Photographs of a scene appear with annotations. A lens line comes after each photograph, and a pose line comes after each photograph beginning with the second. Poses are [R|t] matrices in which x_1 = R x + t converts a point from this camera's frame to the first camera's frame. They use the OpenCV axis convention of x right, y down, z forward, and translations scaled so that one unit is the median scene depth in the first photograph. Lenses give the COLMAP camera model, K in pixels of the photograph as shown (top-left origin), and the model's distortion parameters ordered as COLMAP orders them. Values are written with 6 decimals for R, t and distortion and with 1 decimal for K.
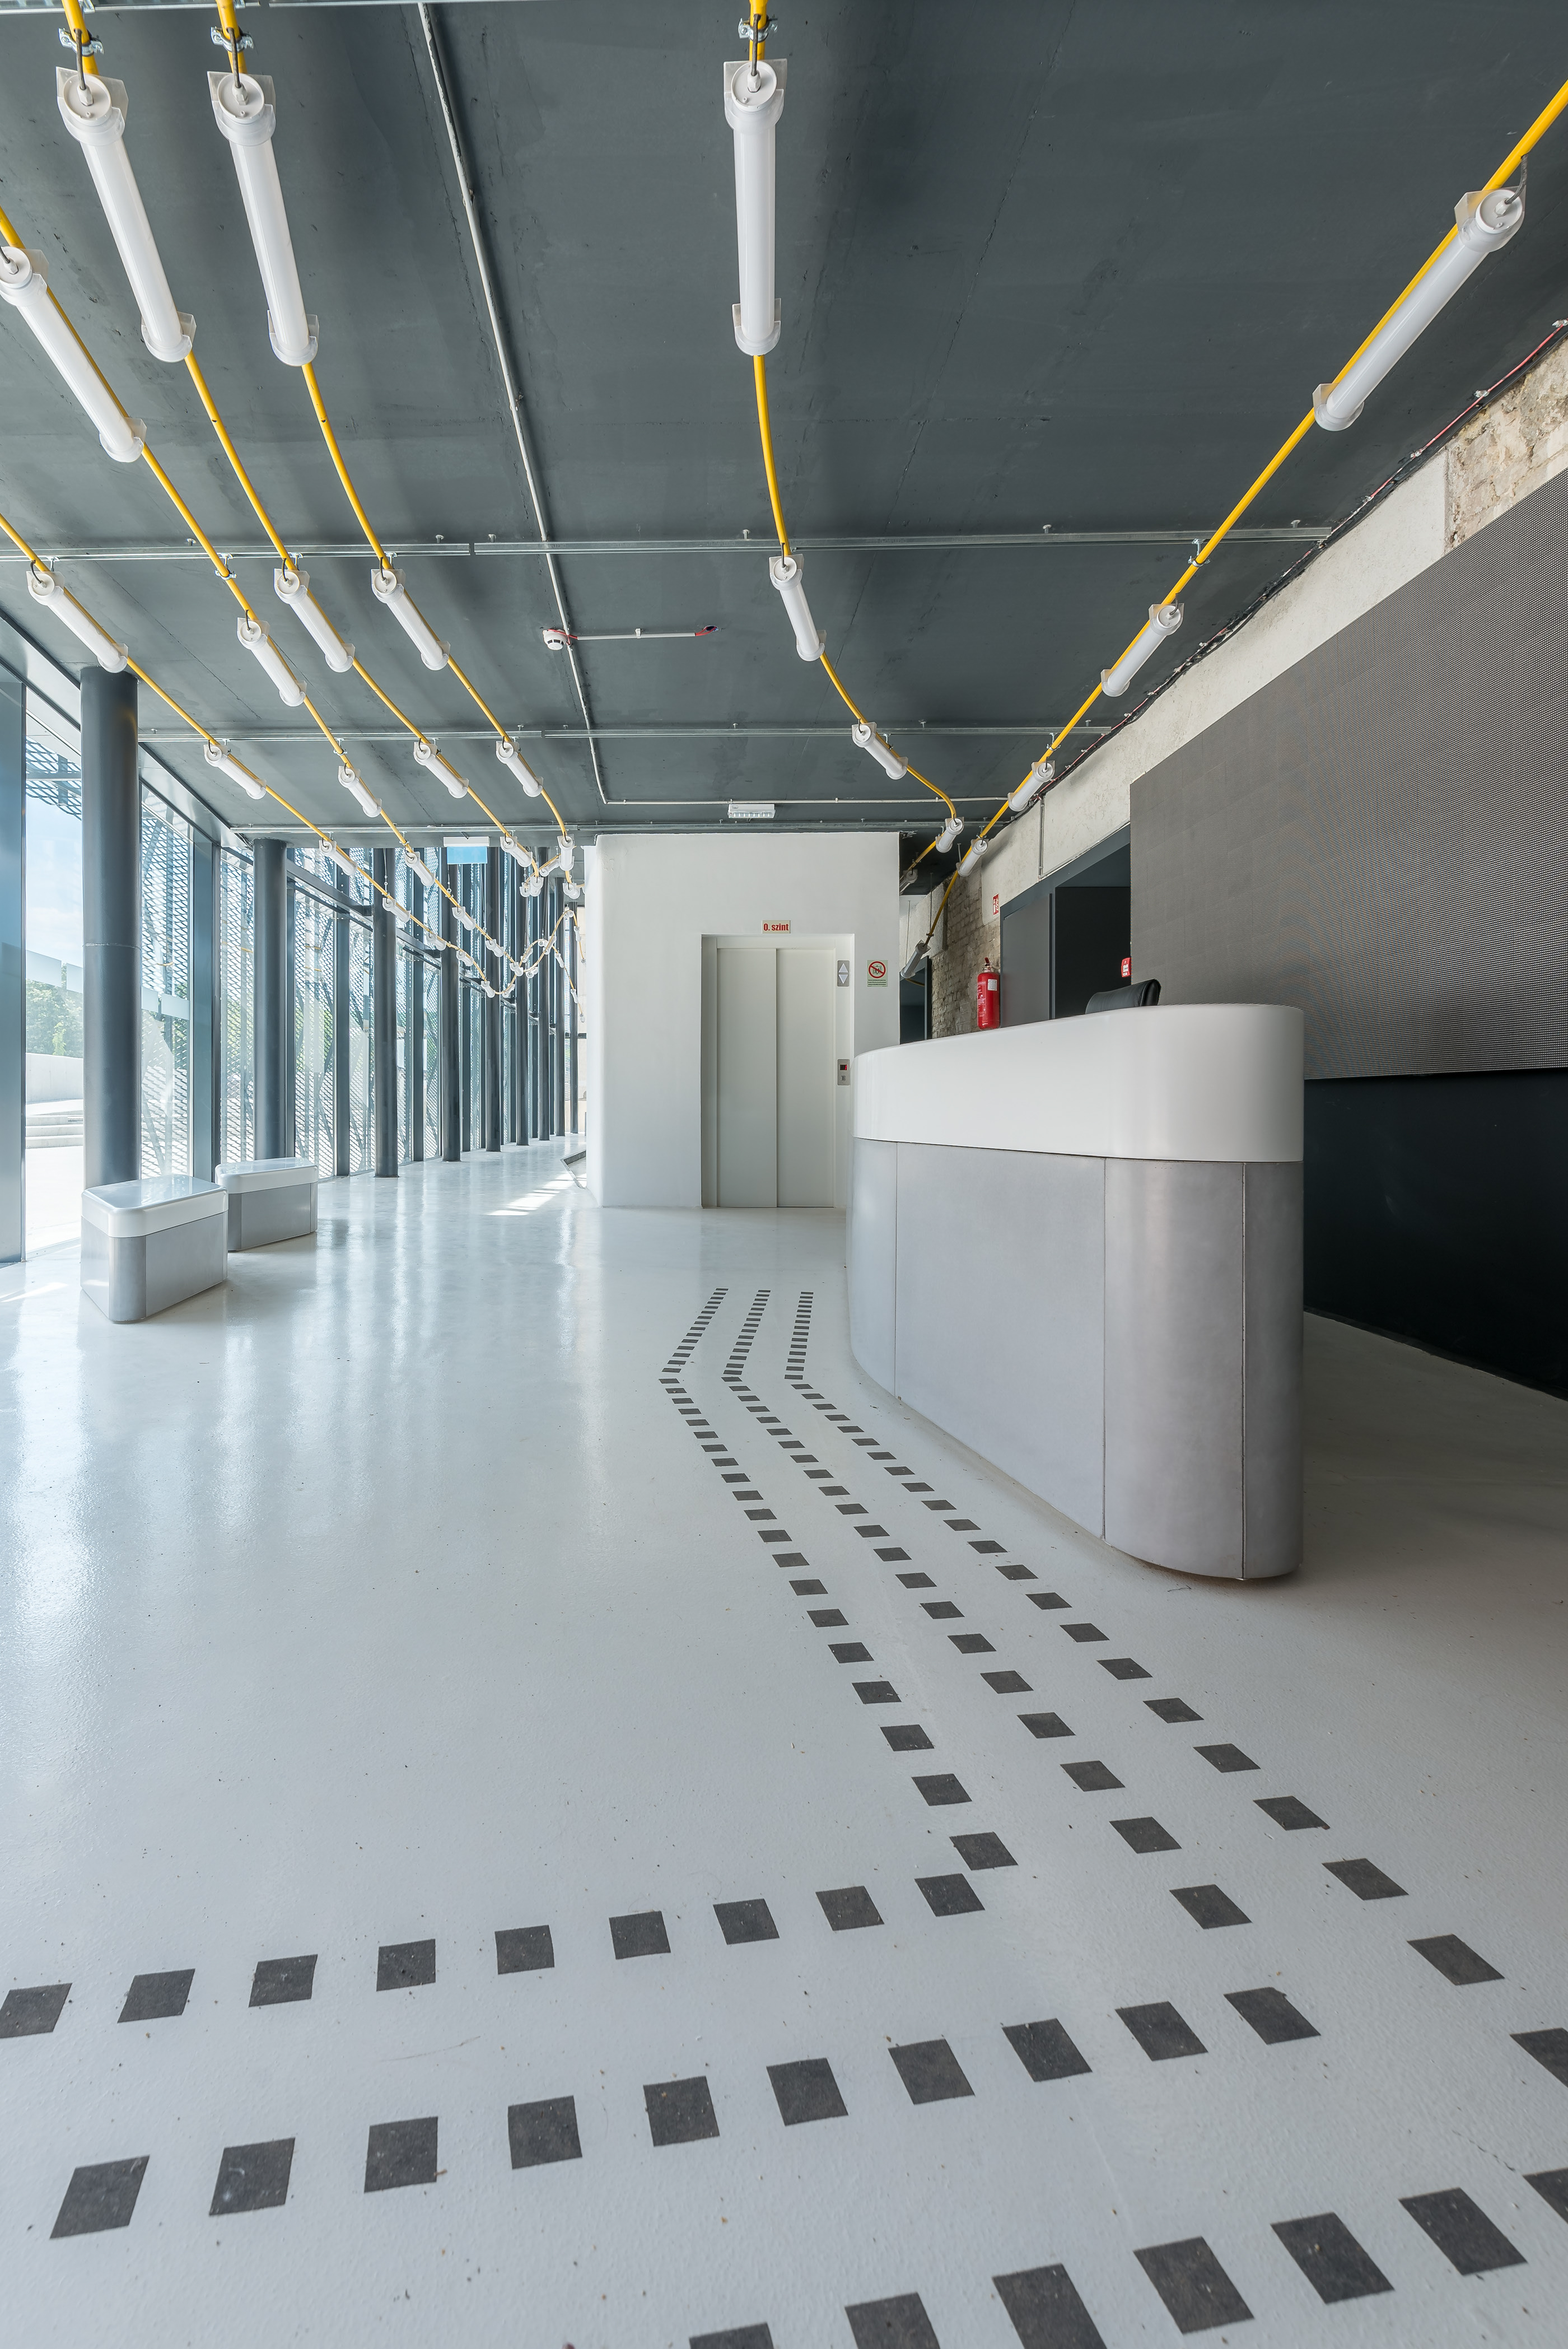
lens RADIAL K [[1008.2, 0, 684.1], [0, 1008.2, 1094.1], [0, 0, 1]] dist [0.001850, 0.000168]
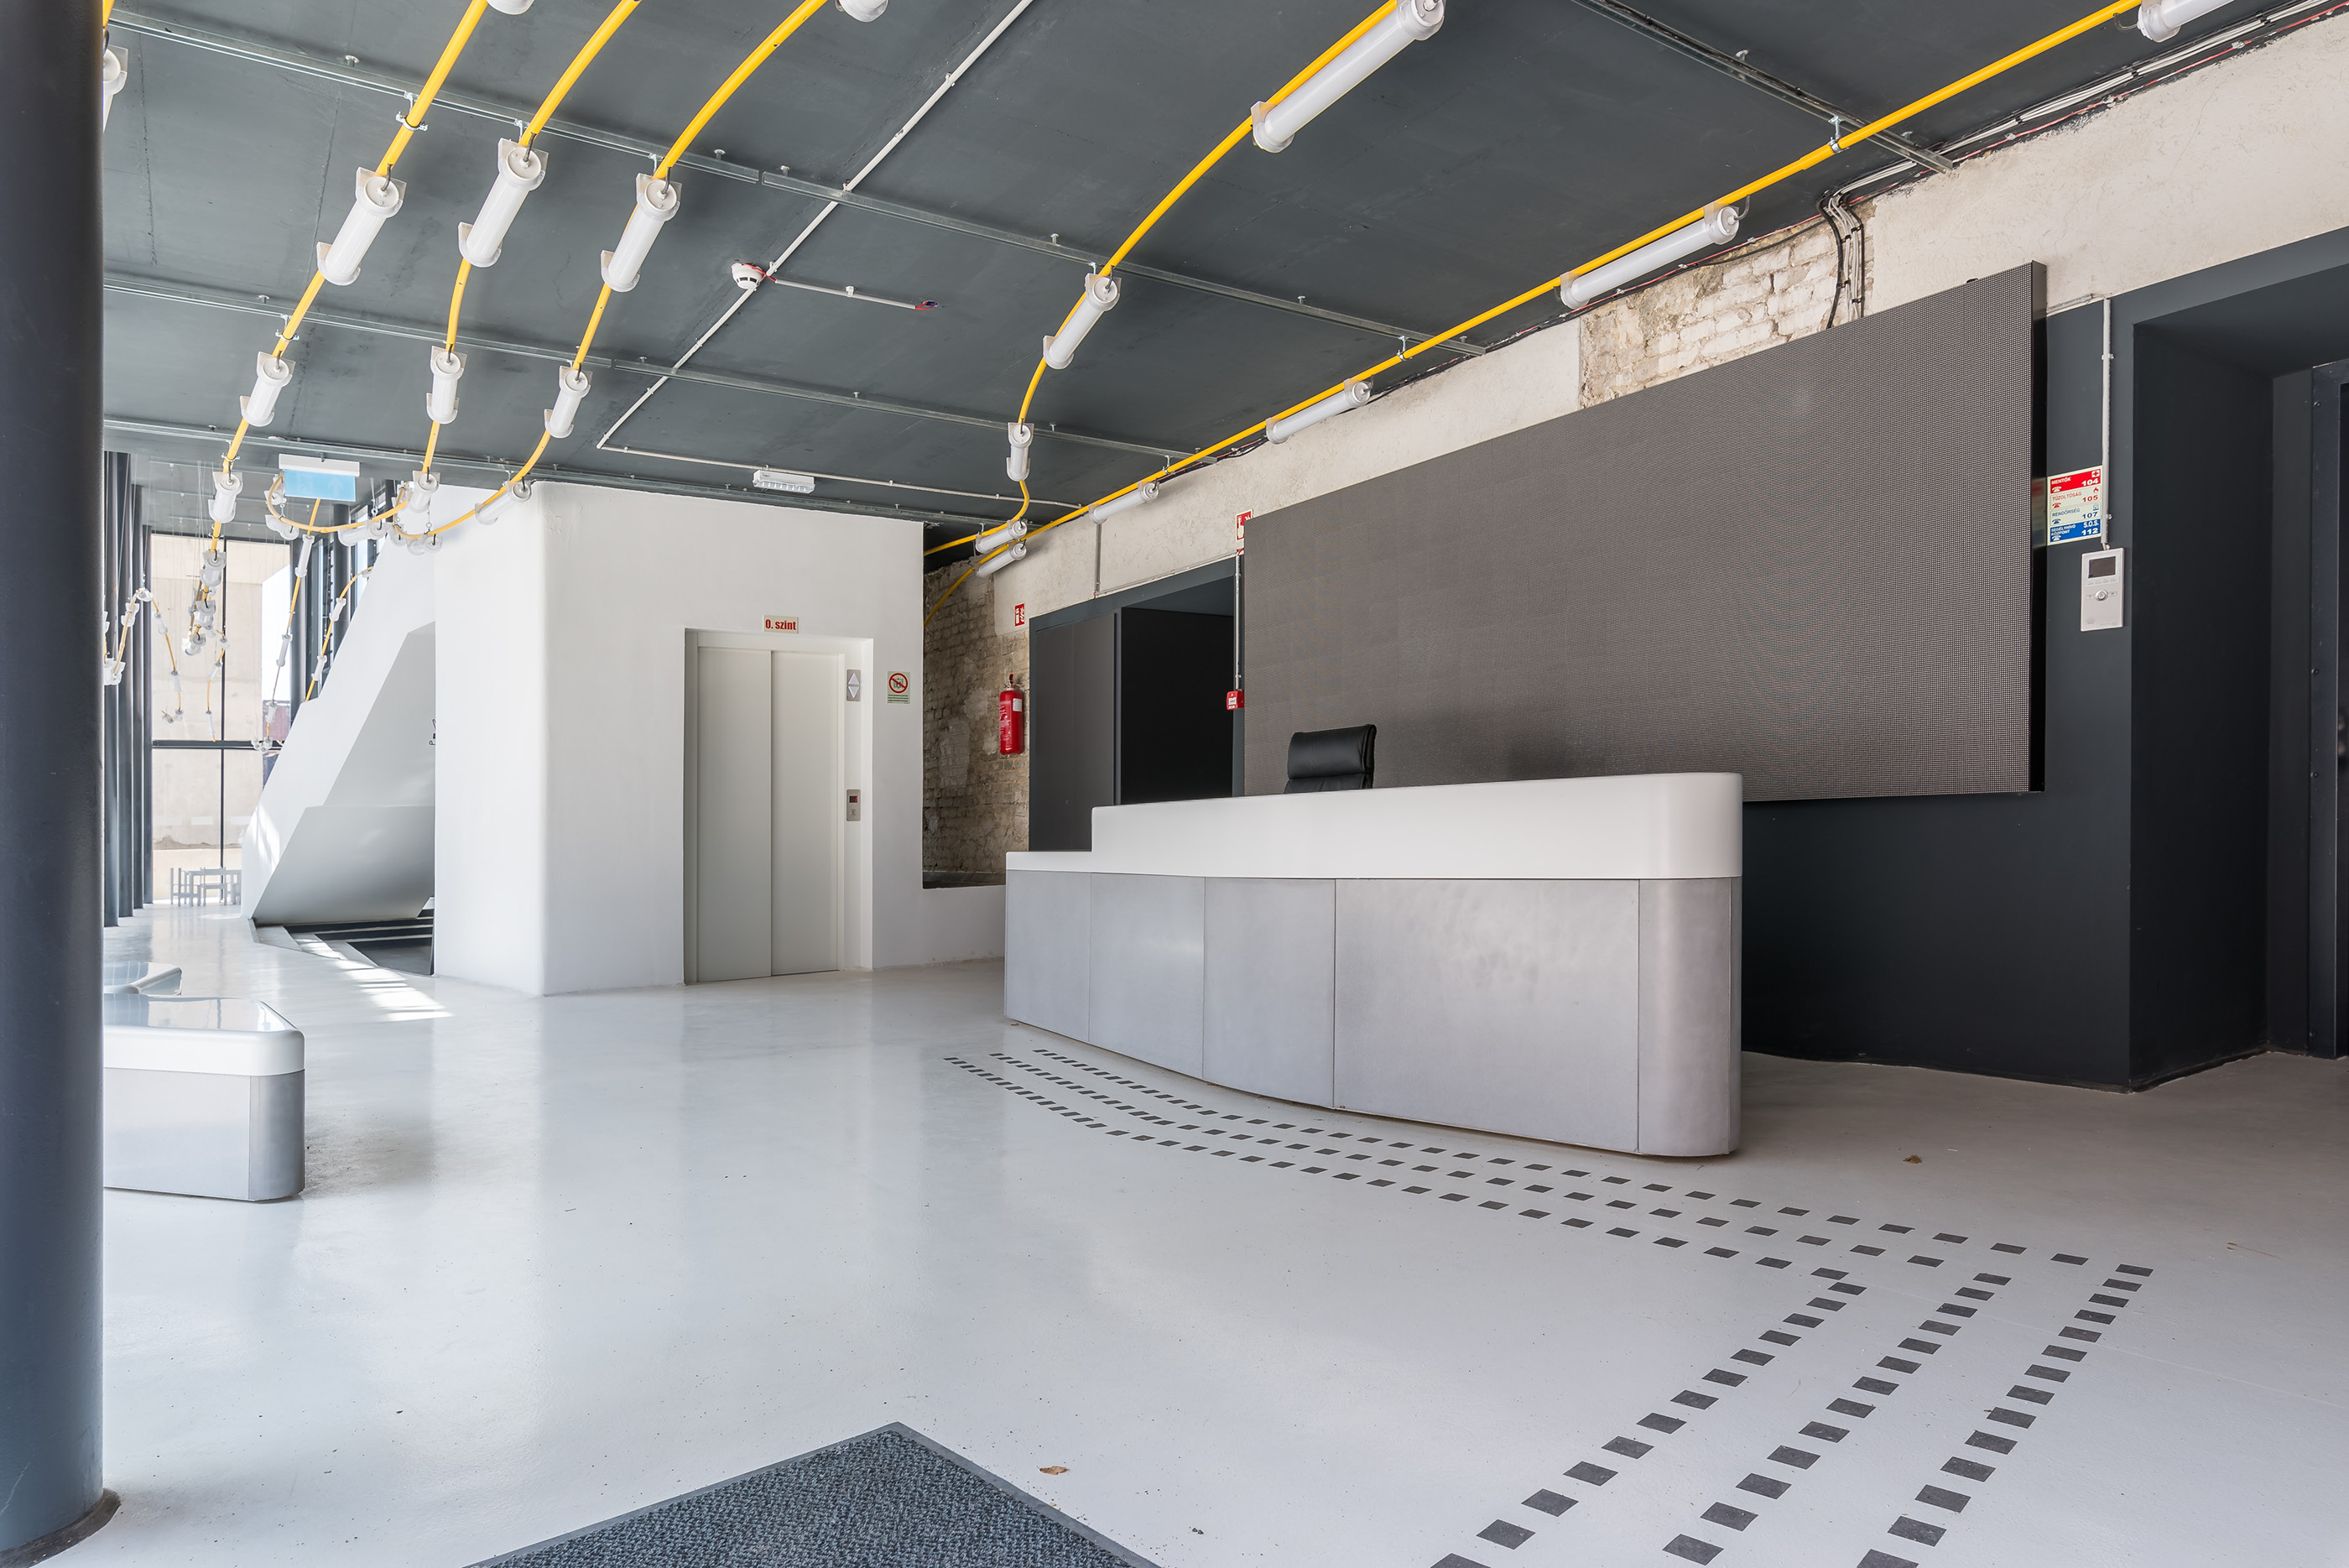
lens RADIAL K [[1304.5, 0, 1177.0], [0, 1304.5, 837.9], [0, 0, 1]] dist [0.004547, -0.002121]
pose [[0.825696, -0.024812, 0.563569, -0.294811], [0.019349, 0.999690, 0.015664, -0.009197], [-0.563783, -0.002029, 0.825920, -0.035147]]
